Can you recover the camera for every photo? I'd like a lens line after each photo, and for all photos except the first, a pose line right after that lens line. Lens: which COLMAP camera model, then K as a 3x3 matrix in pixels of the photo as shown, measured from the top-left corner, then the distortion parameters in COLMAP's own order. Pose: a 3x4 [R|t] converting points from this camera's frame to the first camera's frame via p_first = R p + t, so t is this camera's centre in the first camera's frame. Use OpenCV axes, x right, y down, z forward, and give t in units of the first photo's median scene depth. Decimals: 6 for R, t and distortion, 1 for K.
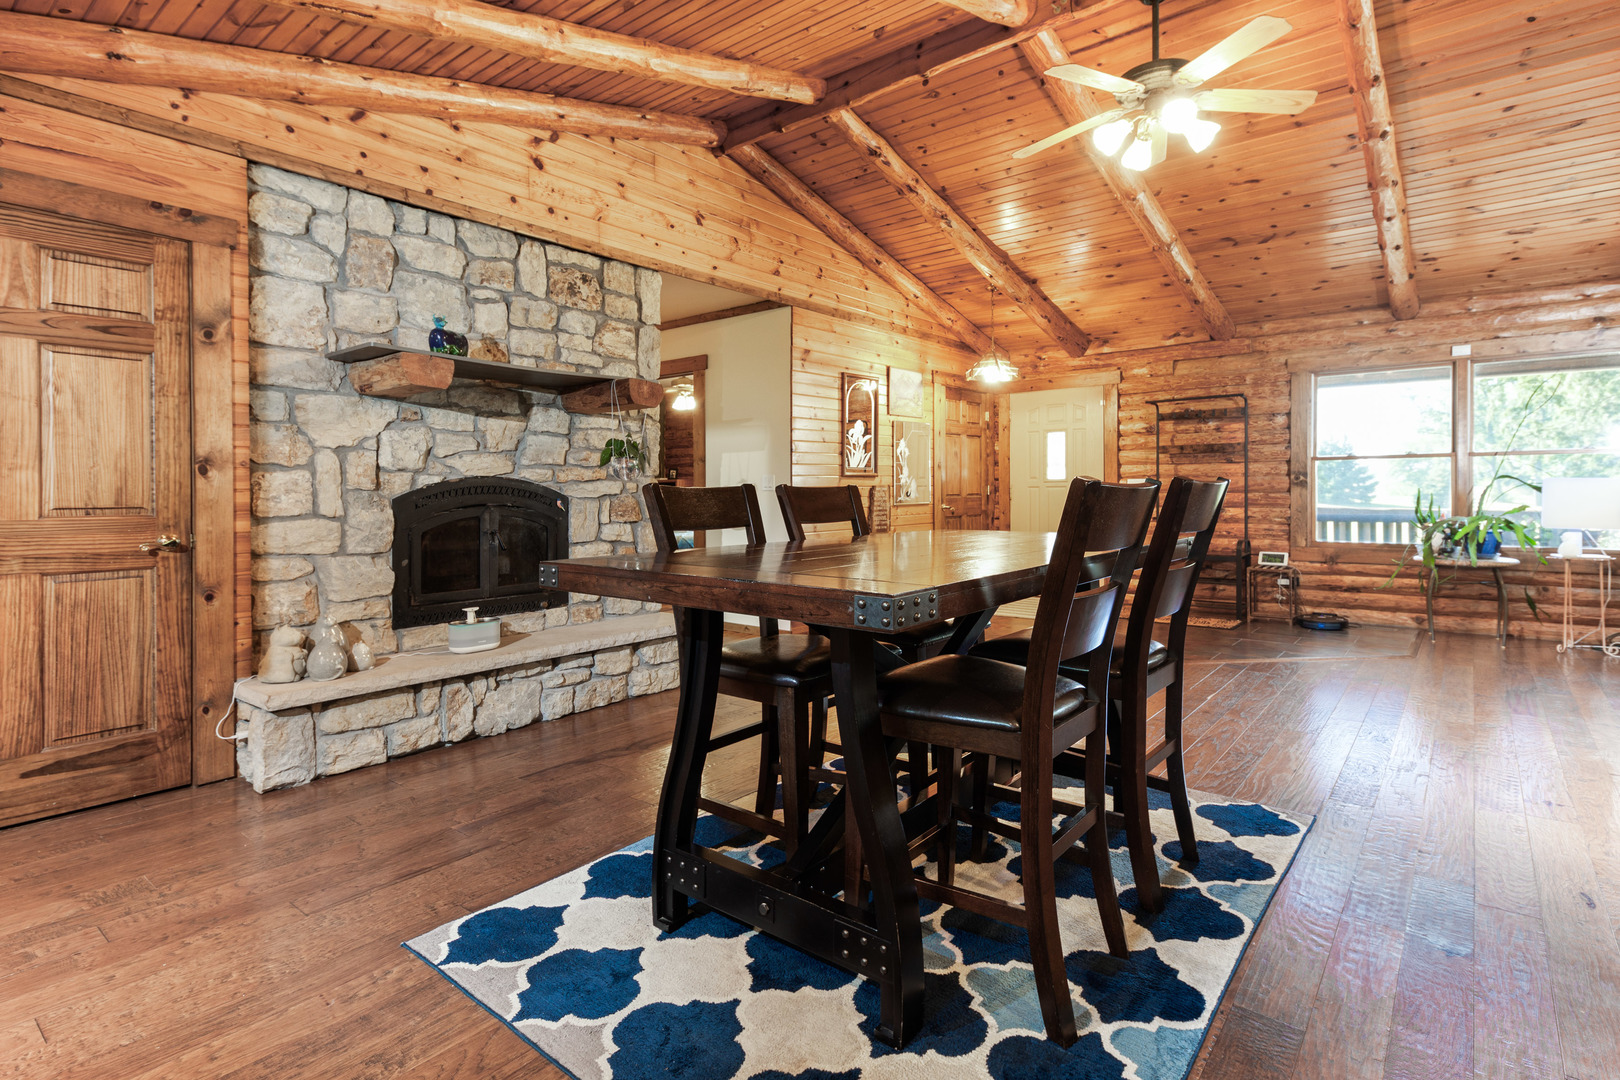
lens RADIAL K [[818.9, 0, 817.3], [0, 818.9, 505.5], [0, 0, 1]] dist [0.004088, 0.000328]
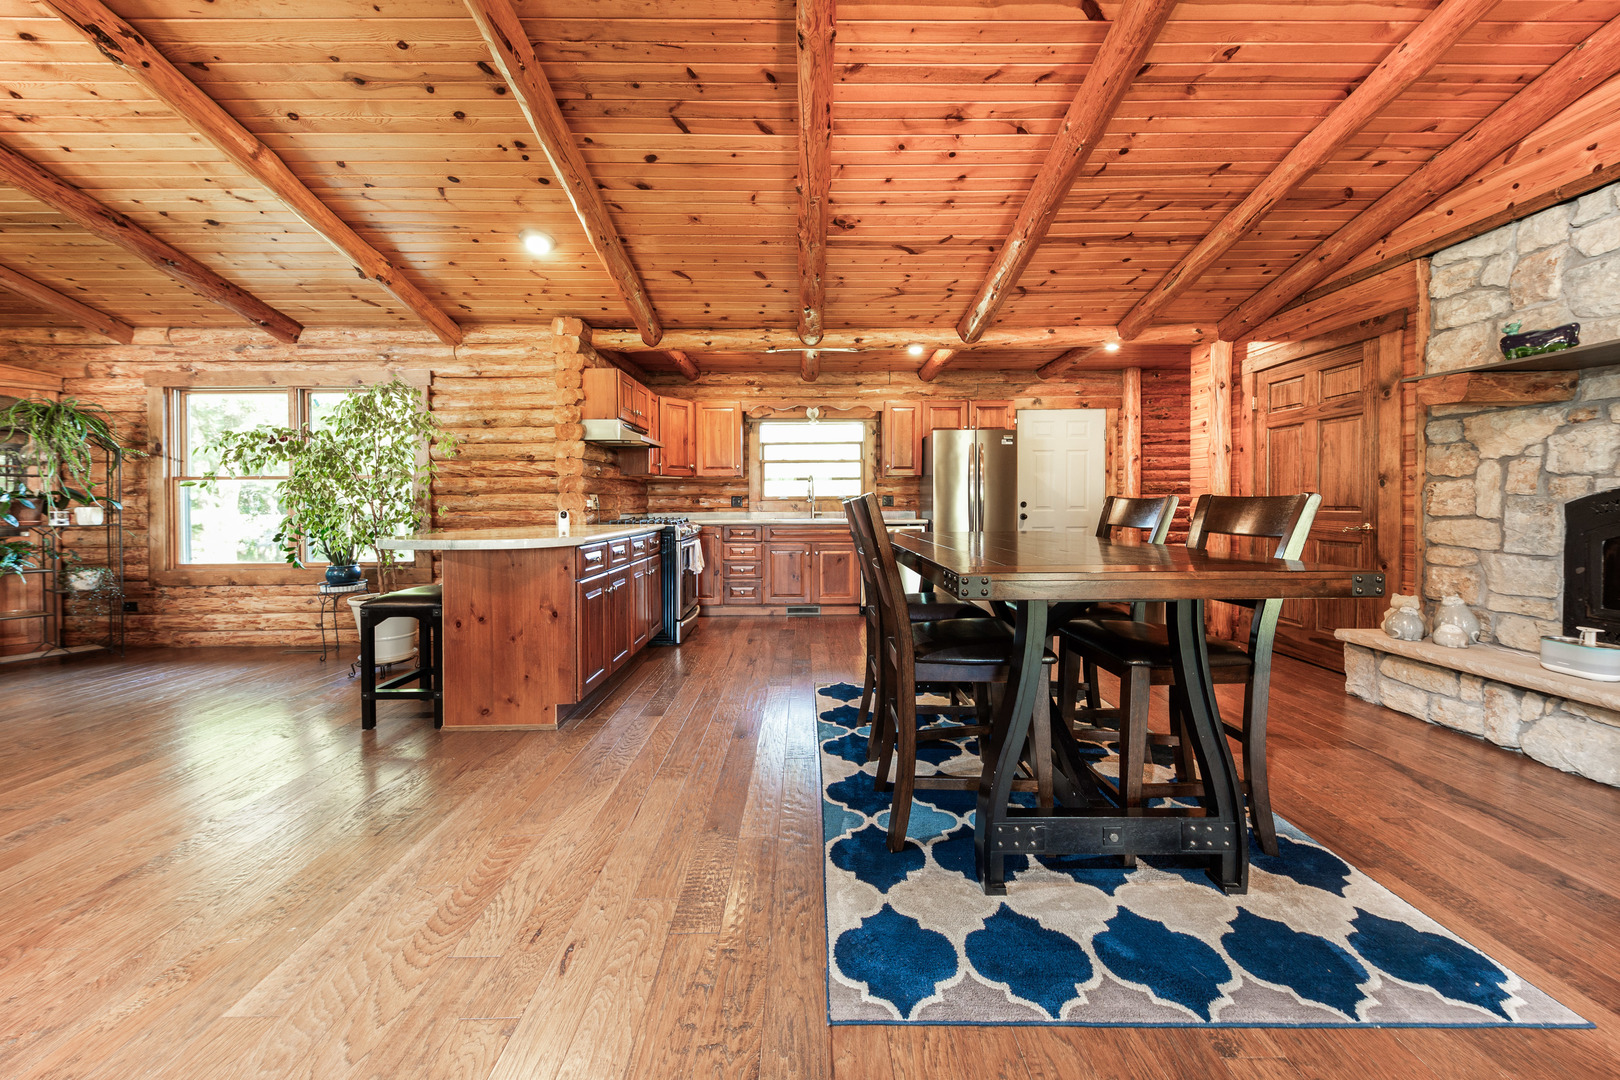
lens RADIAL K [[565.7, 0, 826.5], [0, 565.7, 514.4], [0, 0, 1]] dist [0.000934, -0.000402]
pose [[-0.773687, 0.023010, -0.633150, 0.589177], [-0.002450, 0.999224, 0.039309, -0.019260], [0.633563, 0.031964, -0.773030, 0.940539]]
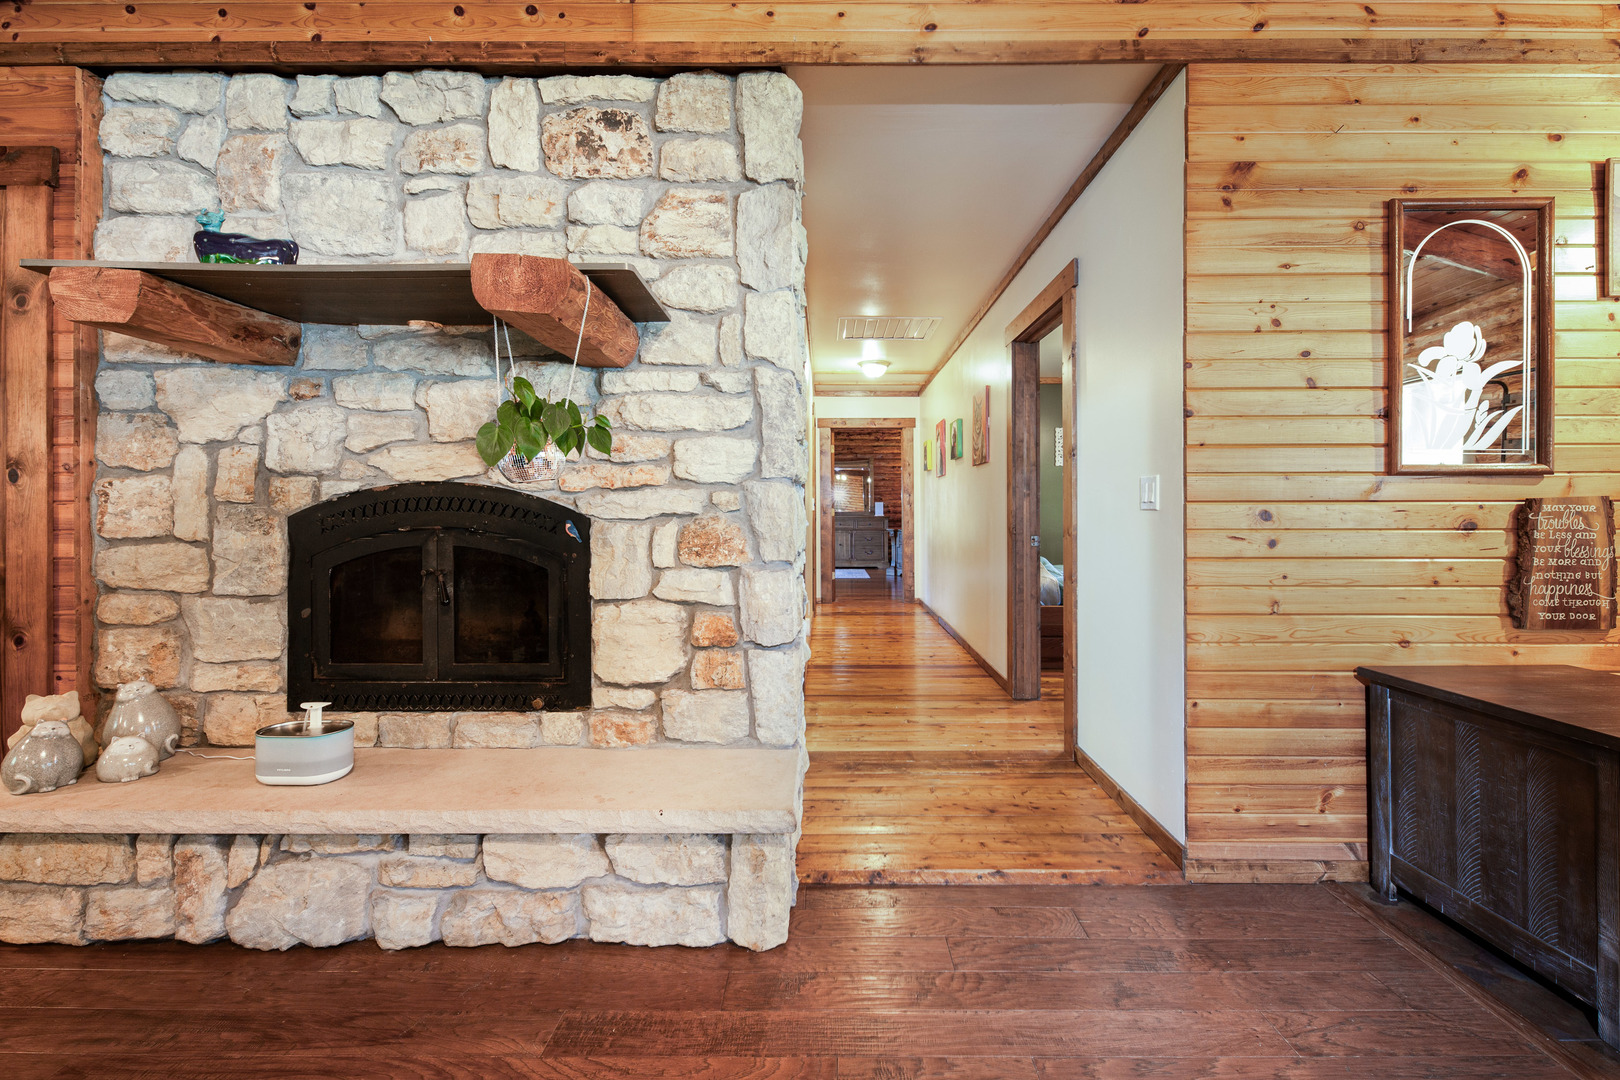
lens RADIAL K [[677.4, 0, 818.7], [0, 677.4, 504.9], [0, 0, 1]] dist [0.004893, -0.002620]
pose [[0.622746, 0.002596, -0.782420, 0.184403], [-0.020467, 0.999706, -0.012974, -0.018762], [0.782156, 0.024093, 0.622616, 0.969956]]
